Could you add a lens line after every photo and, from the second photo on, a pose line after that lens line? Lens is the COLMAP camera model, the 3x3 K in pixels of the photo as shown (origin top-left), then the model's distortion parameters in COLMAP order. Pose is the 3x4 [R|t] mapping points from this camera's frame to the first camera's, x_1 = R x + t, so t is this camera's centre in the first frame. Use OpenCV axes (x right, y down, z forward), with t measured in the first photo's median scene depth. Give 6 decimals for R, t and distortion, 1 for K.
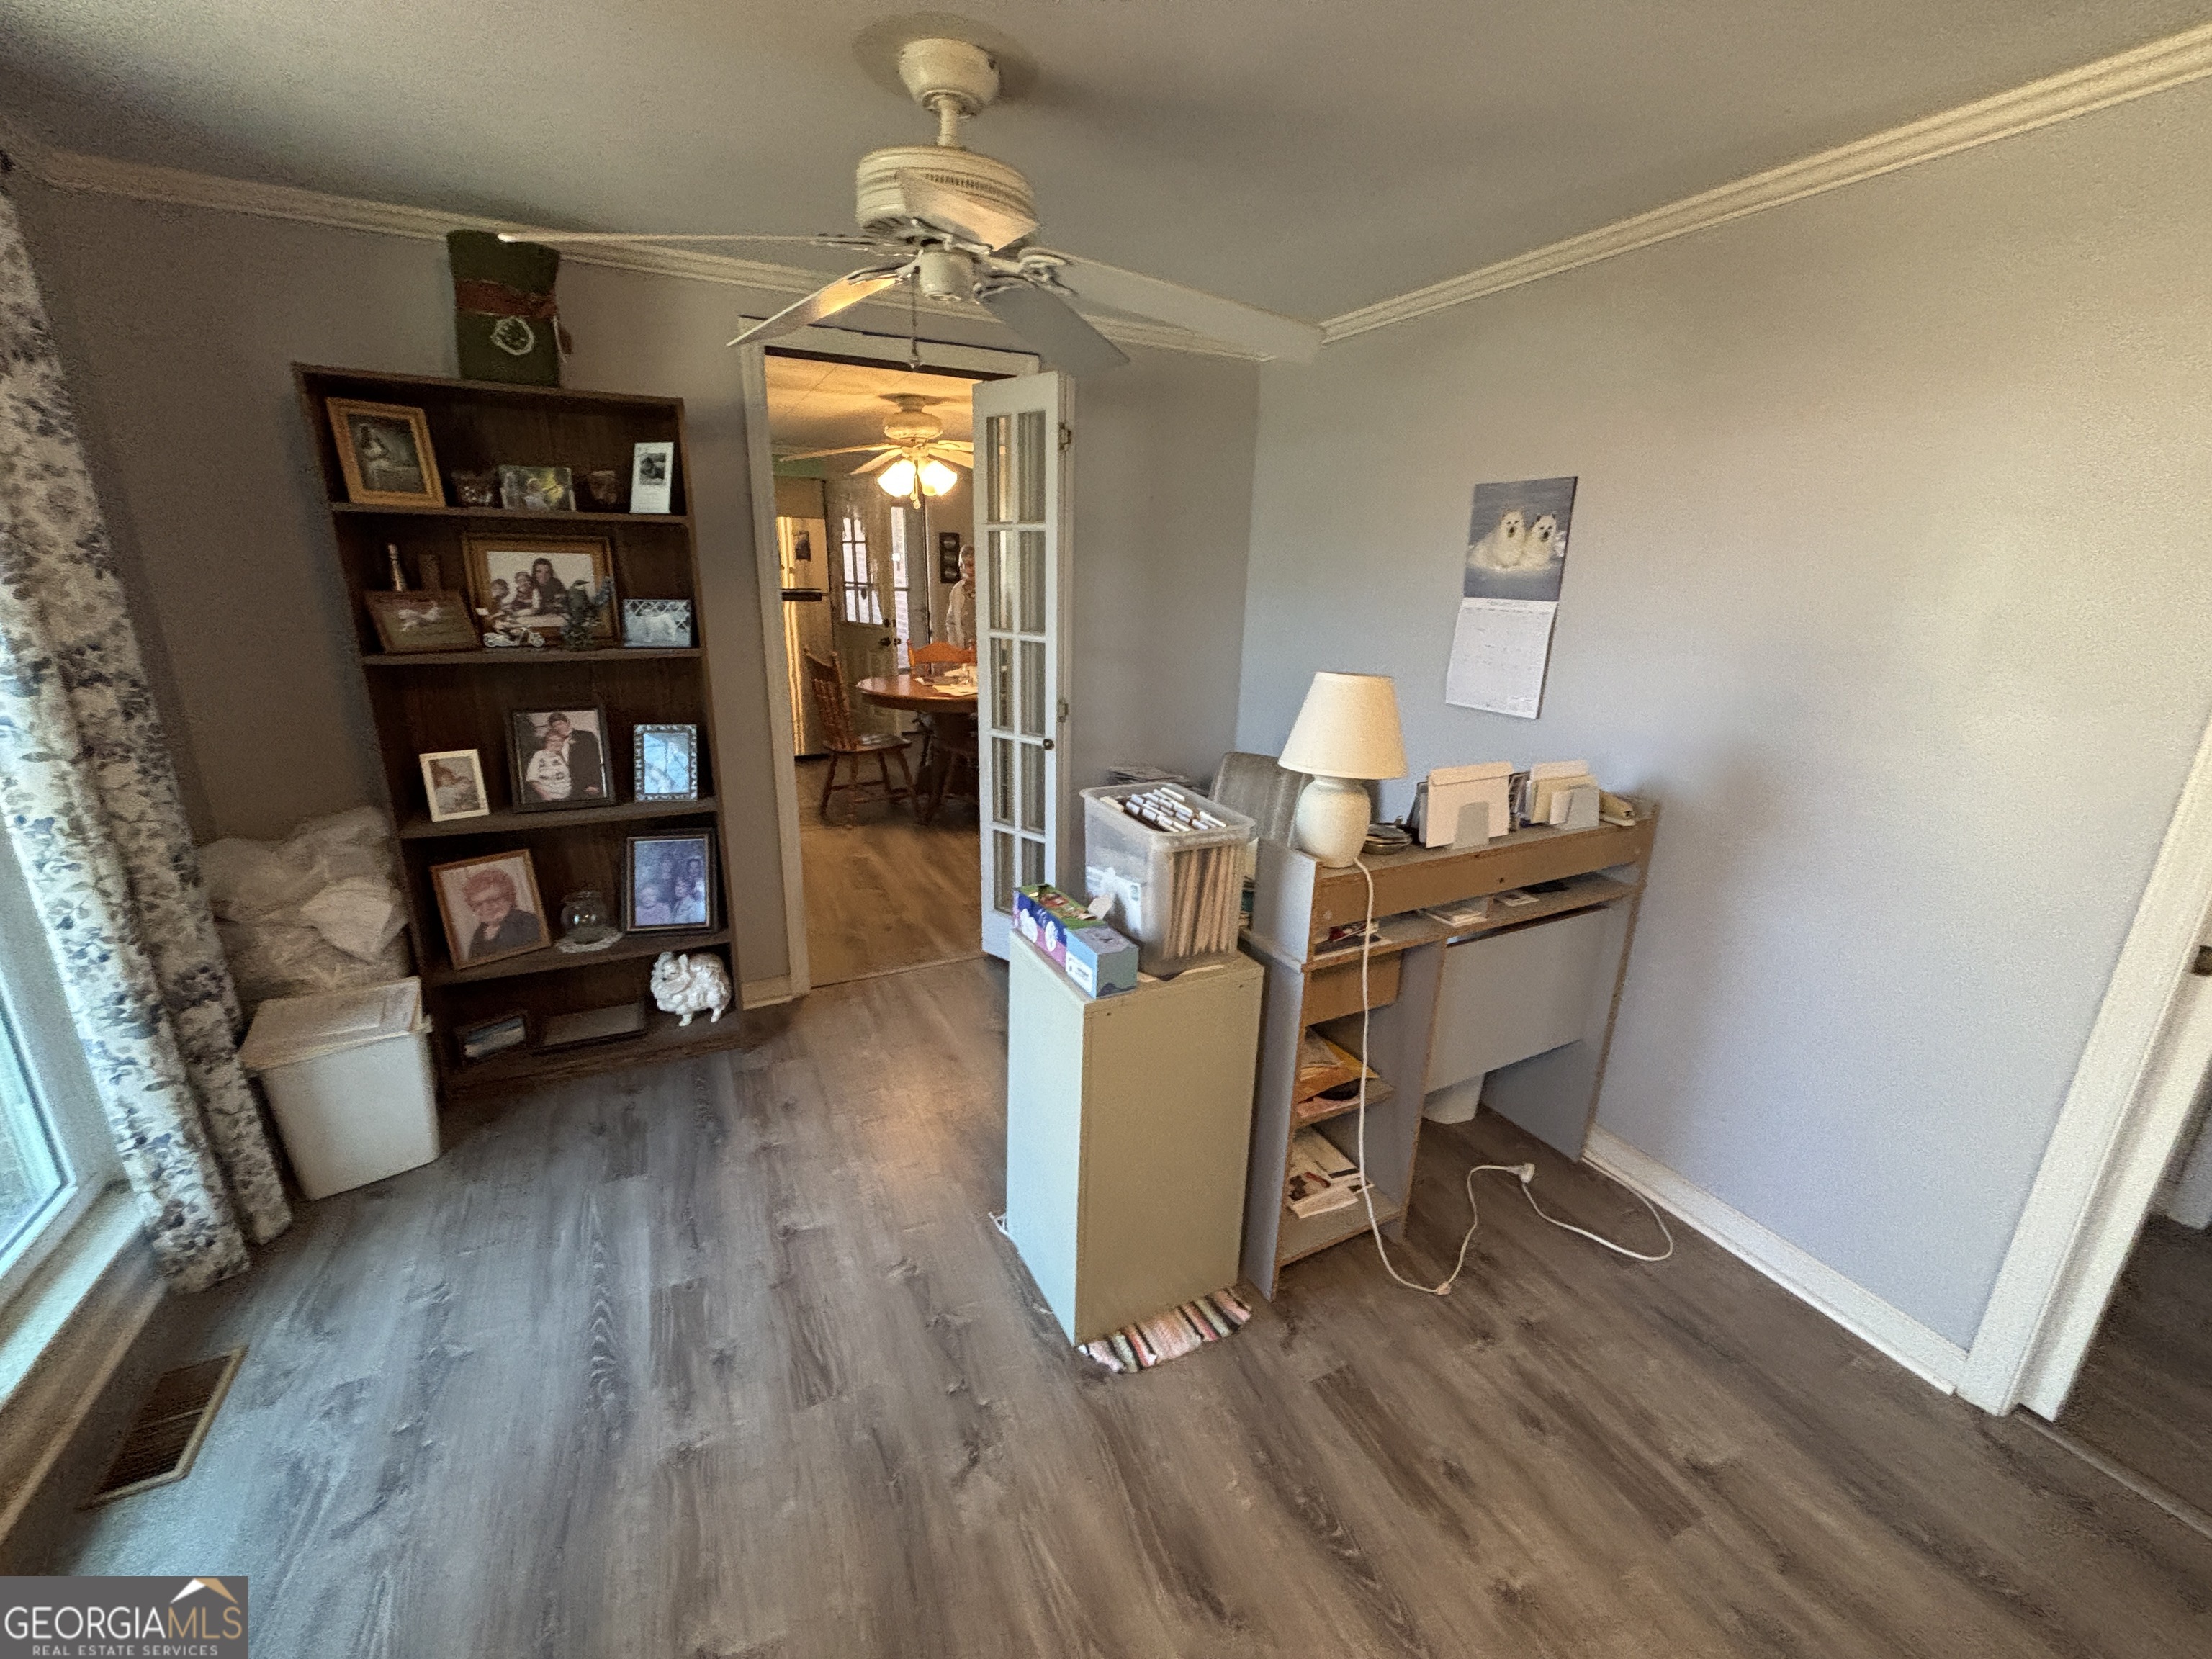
lens RADIAL K [[883.9, 0, 1095.3], [0, 883.9, 824.5], [0, 0, 1]] dist [-0.000432, -0.000395]
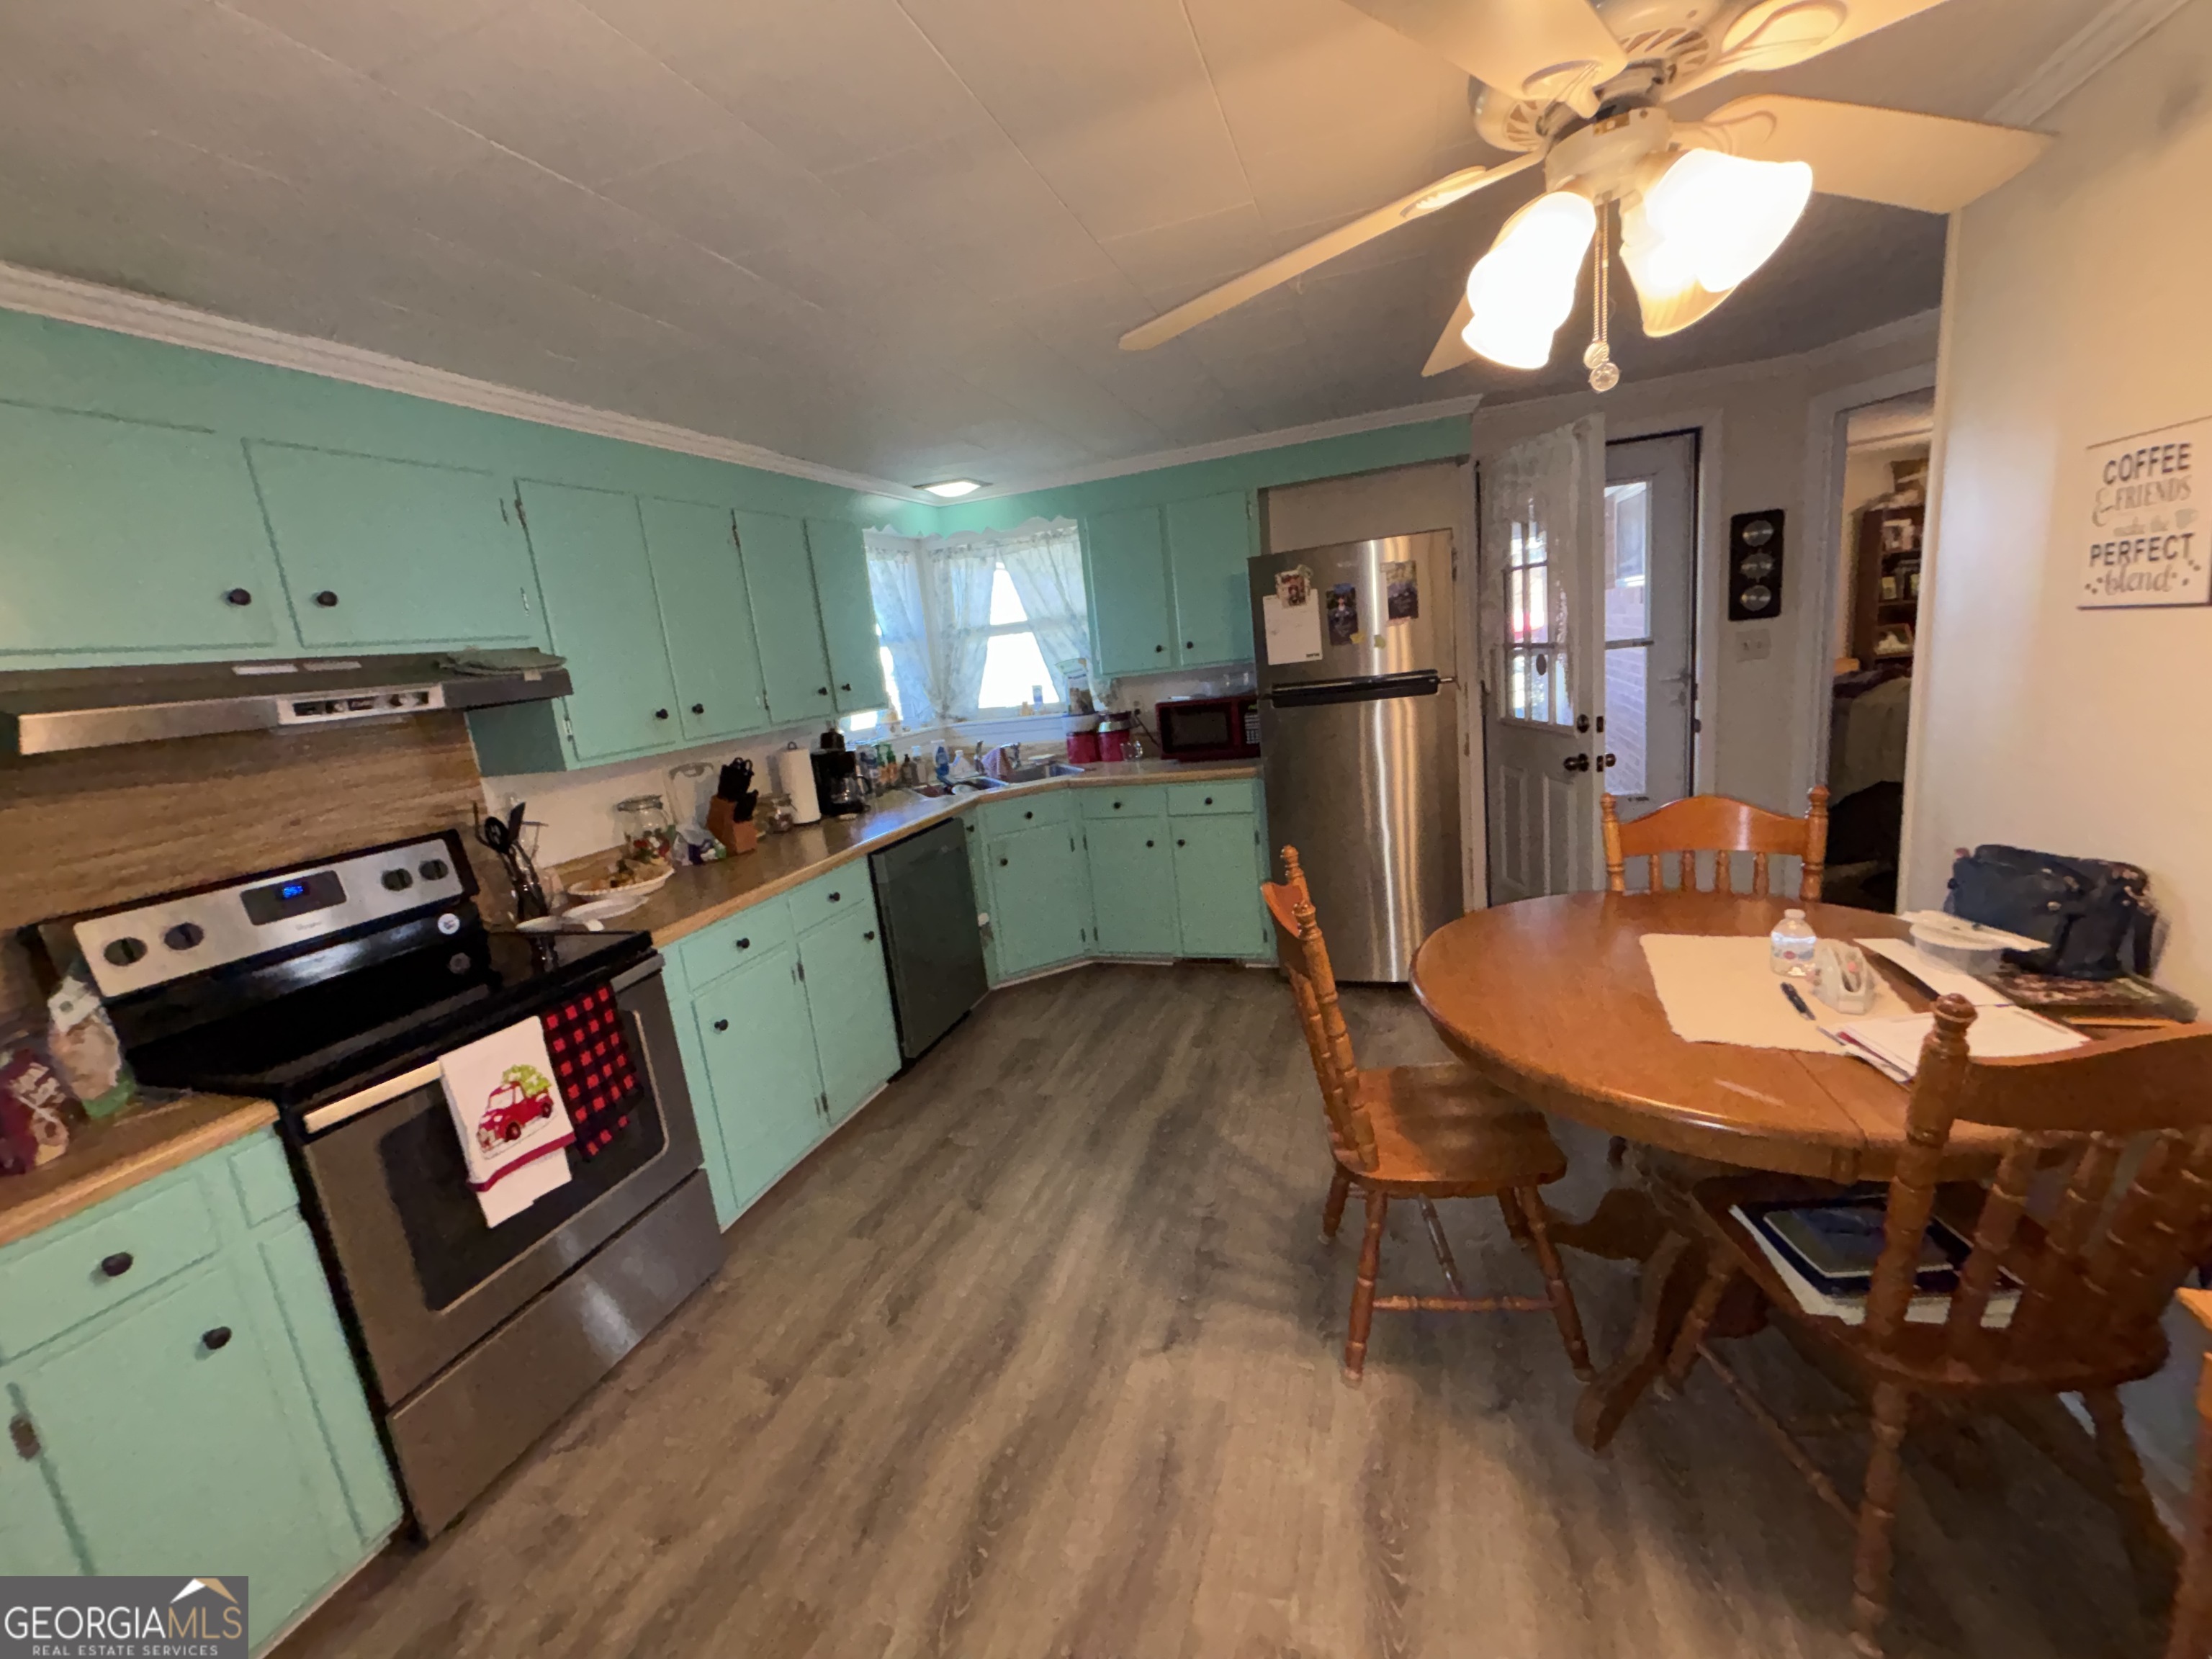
lens RADIAL K [[883.9, 0, 1097.0], [0, 883.9, 830.8], [0, 0, 1]] dist [-0.000432, -0.000395]
pose [[0.703041, 0.046744, -0.709612, -0.223908], [-0.079741, 0.996726, -0.013346, -0.400172], [0.706665, 0.065968, 0.704466, 1.355271]]
